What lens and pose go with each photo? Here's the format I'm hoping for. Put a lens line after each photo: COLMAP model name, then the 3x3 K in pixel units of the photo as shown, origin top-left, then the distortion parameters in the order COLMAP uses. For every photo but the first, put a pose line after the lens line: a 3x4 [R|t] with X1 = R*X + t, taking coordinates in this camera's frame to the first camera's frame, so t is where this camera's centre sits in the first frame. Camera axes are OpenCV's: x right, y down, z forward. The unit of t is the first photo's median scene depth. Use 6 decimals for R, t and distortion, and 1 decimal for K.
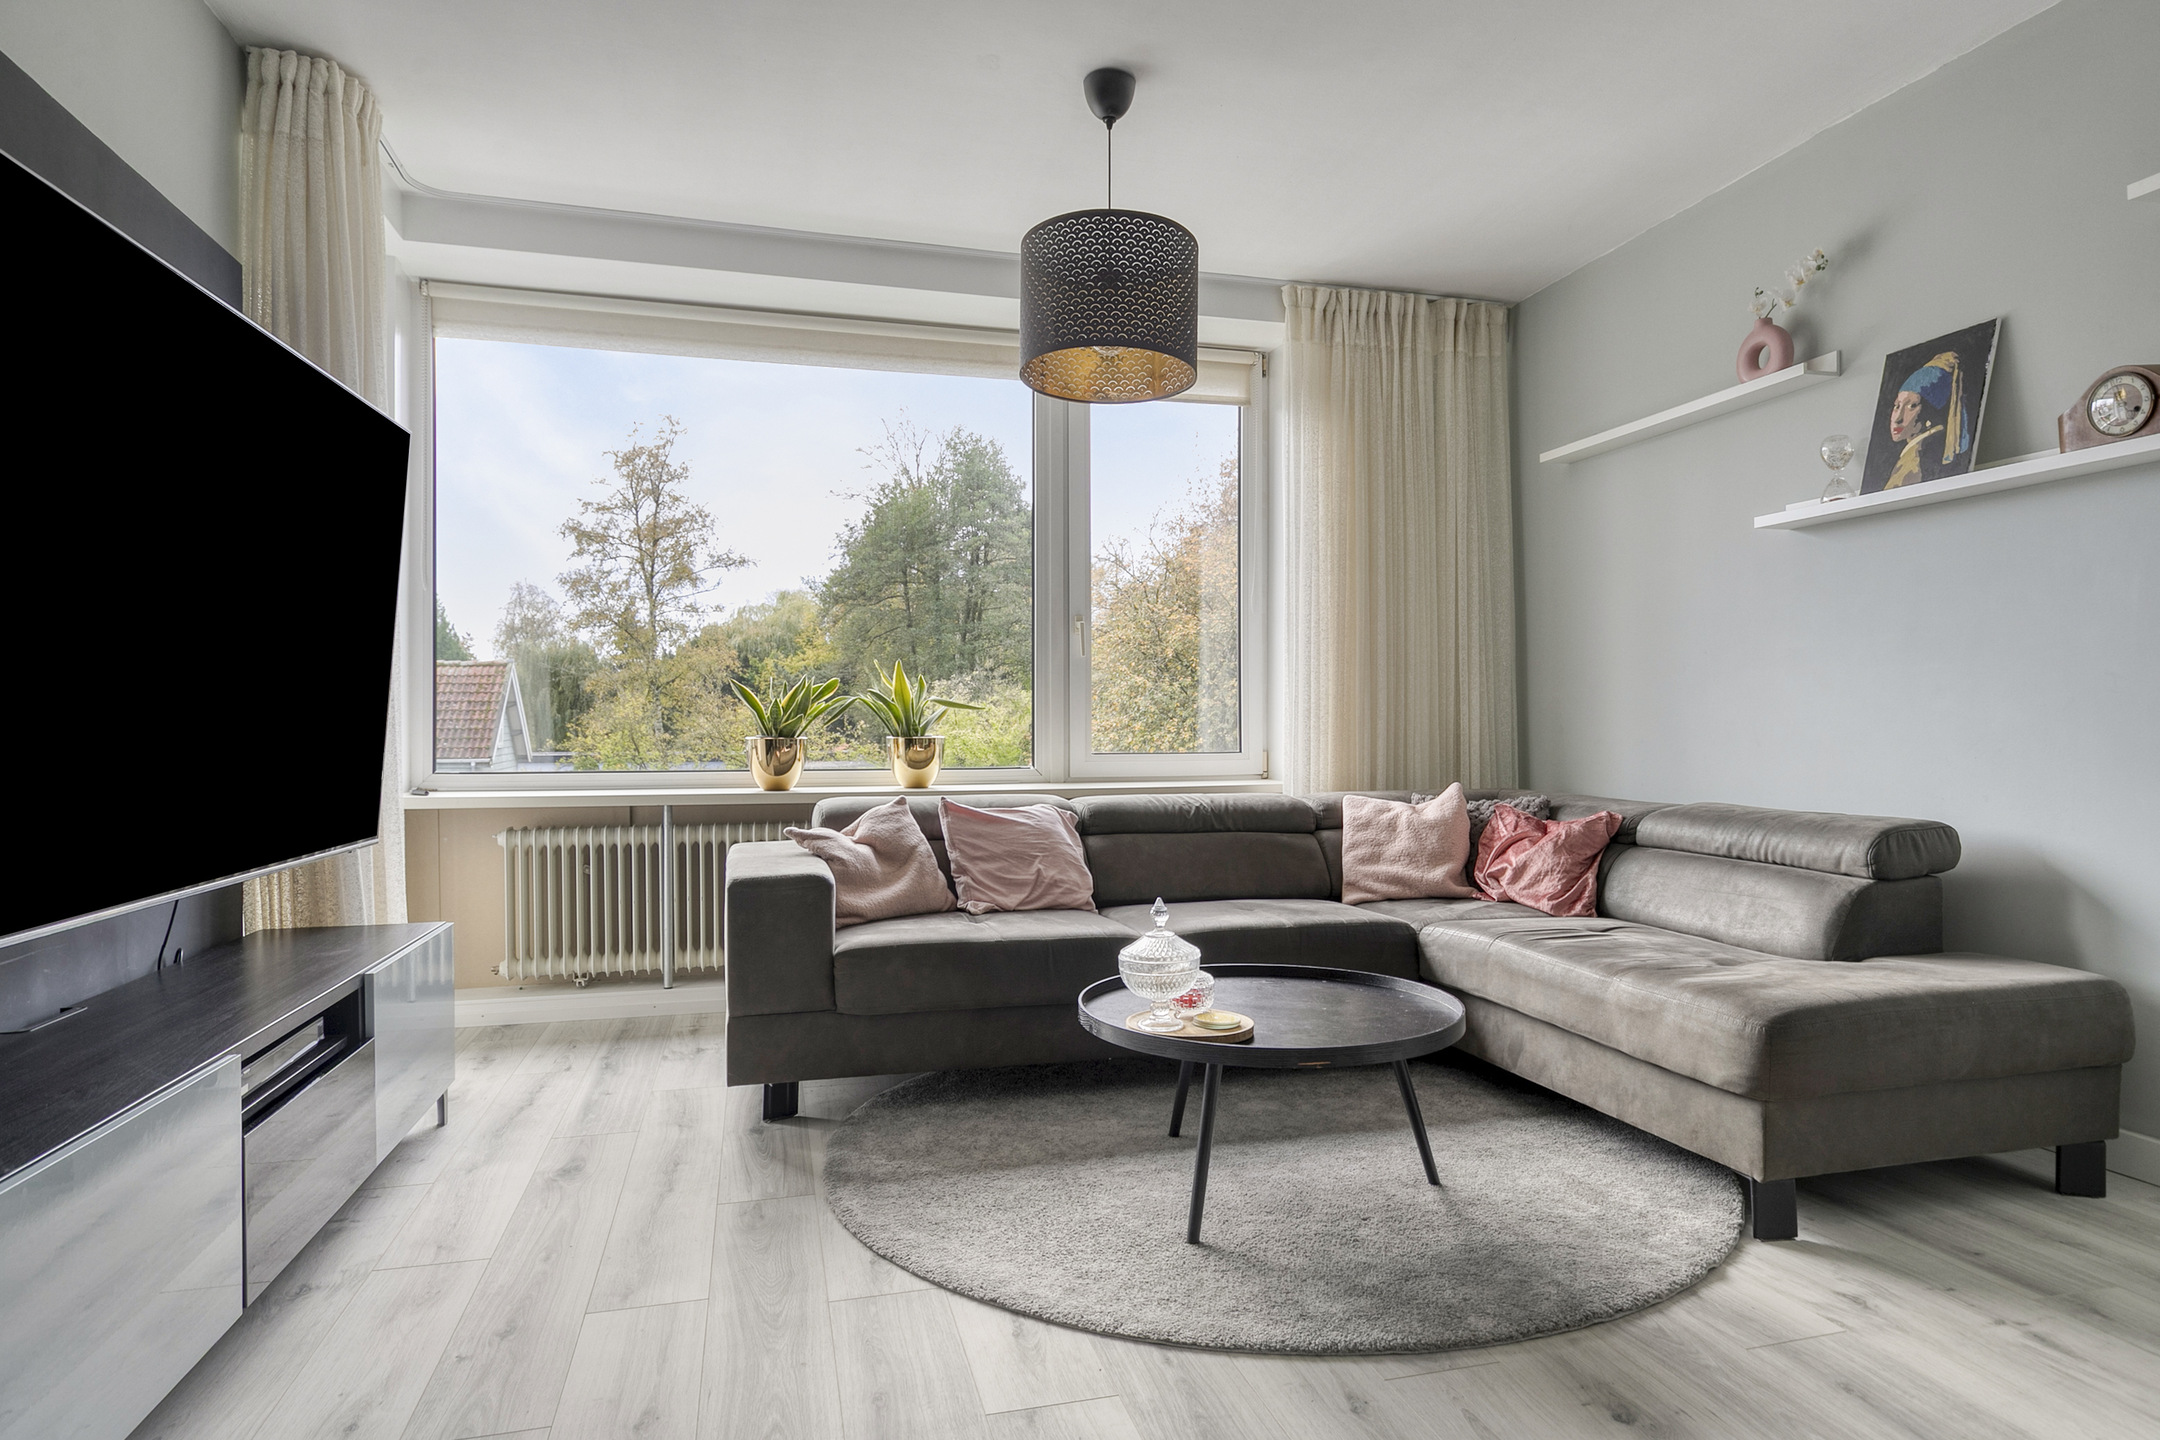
lens RADIAL K [[1216.4, 0, 1086.8], [0, 1216.4, 721.9], [0, 0, 1]] dist [-0.002437, 0.001322]
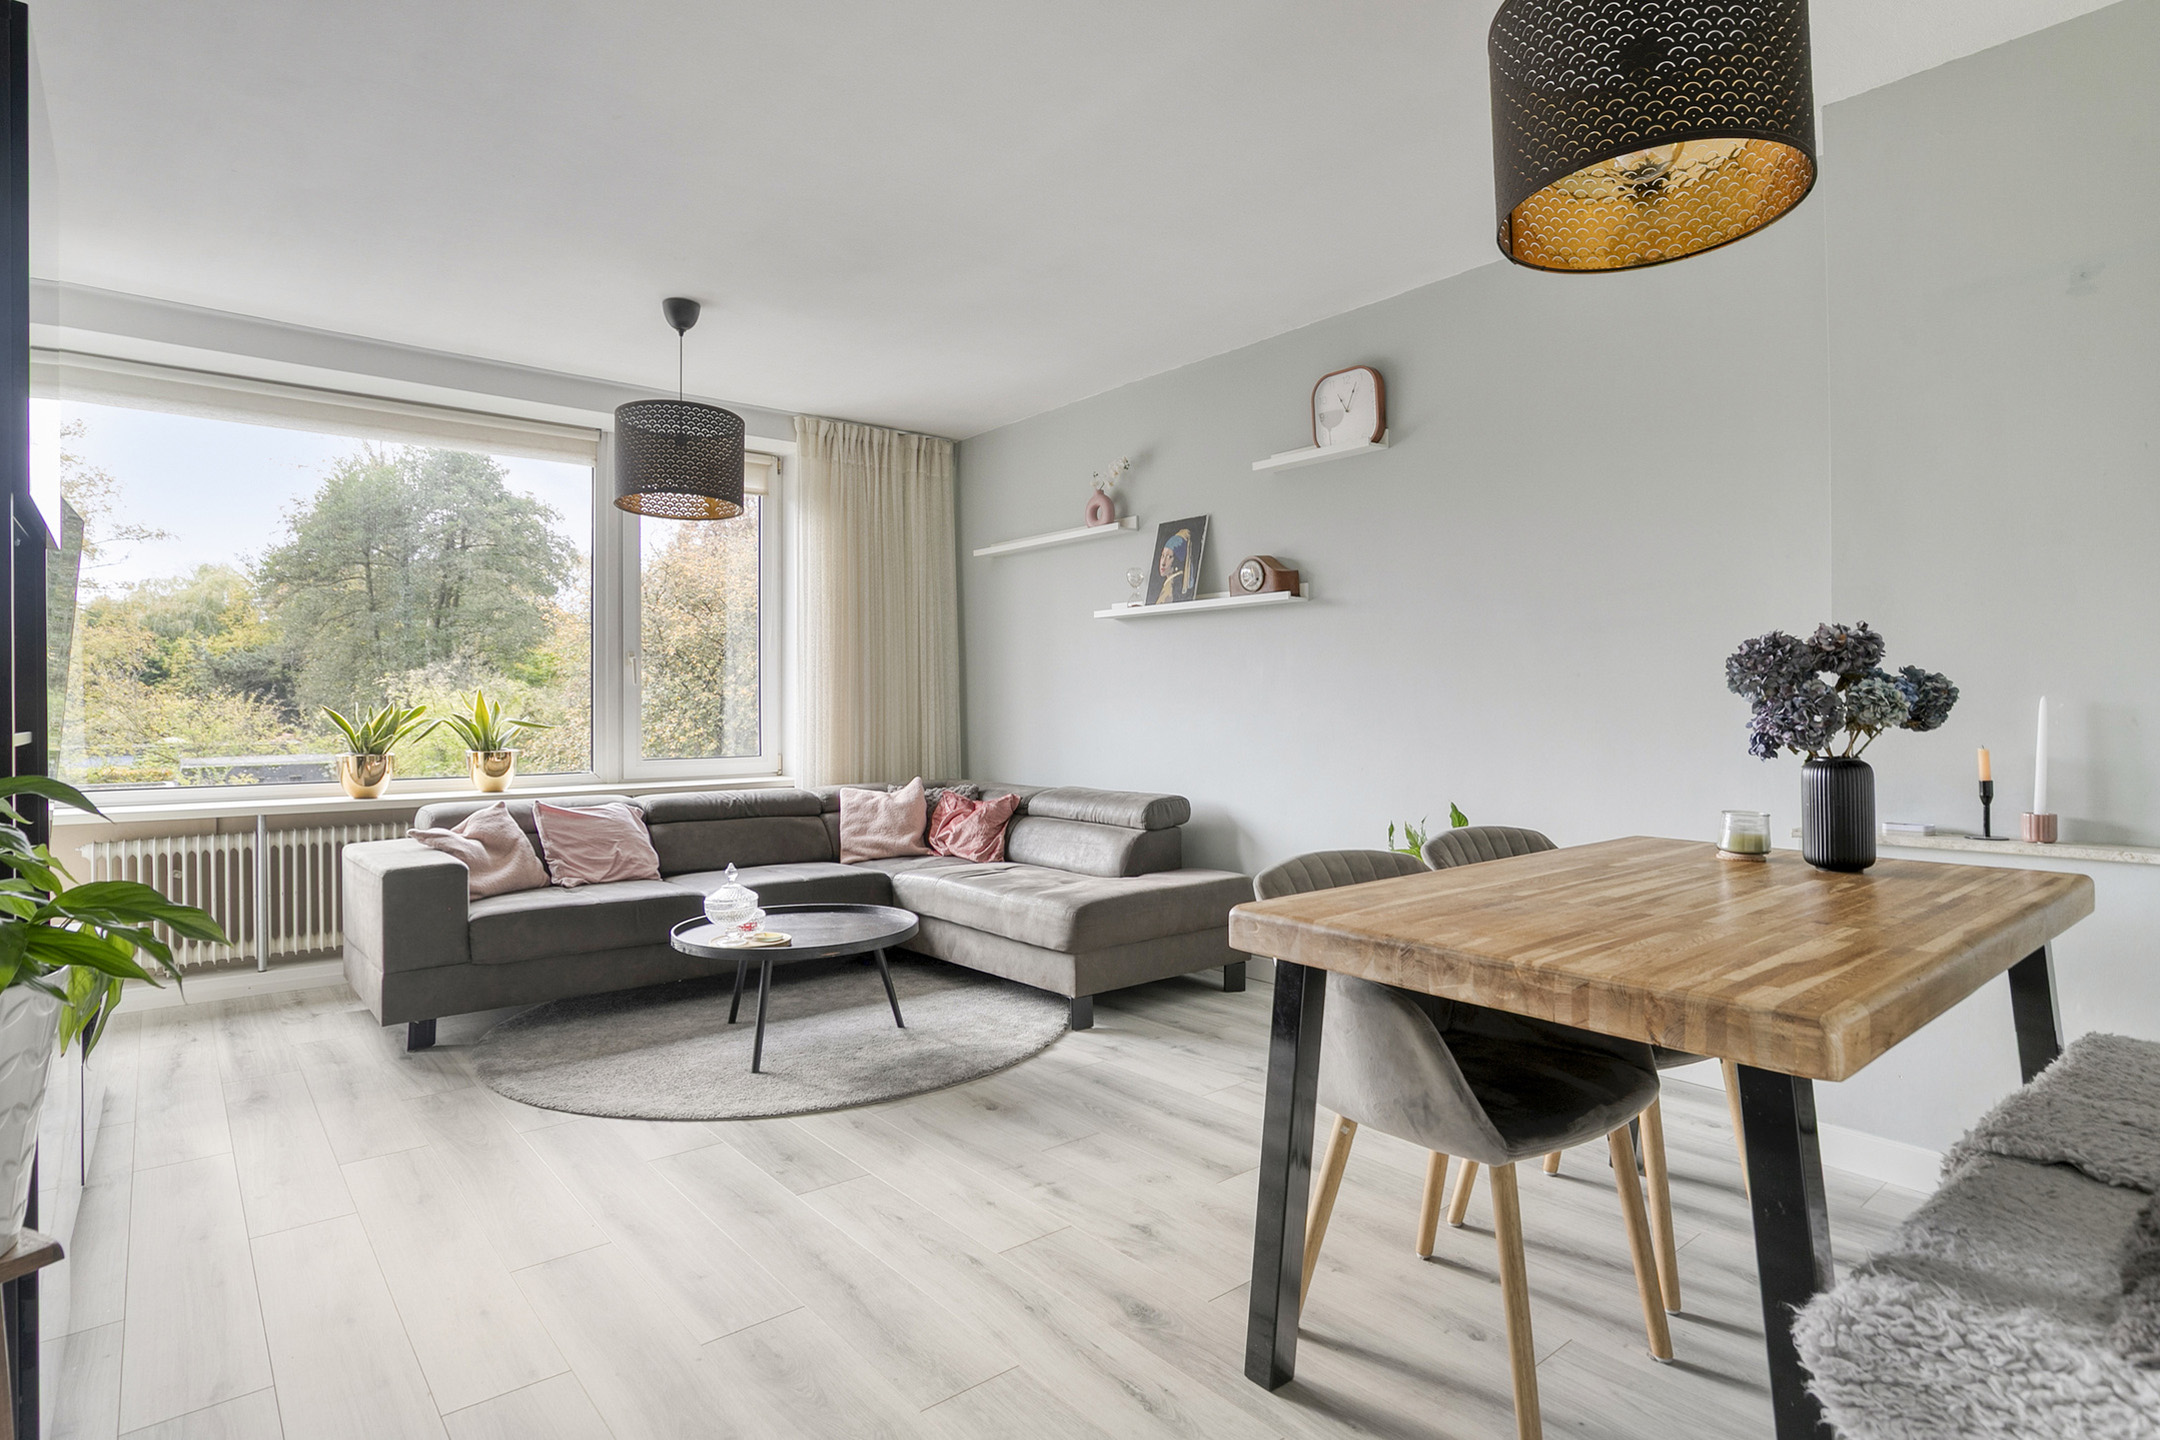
lens RADIAL K [[1156.1, 0, 1099.9], [0, 1156.1, 714.4], [0, 0, 1]] dist [-0.002146, -0.001067]
pose [[0.904817, -0.004876, 0.425772, -0.107014], [0.000022, 0.999935, 0.011405, -0.049129], [-0.425800, -0.010310, 0.904759, -0.417579]]
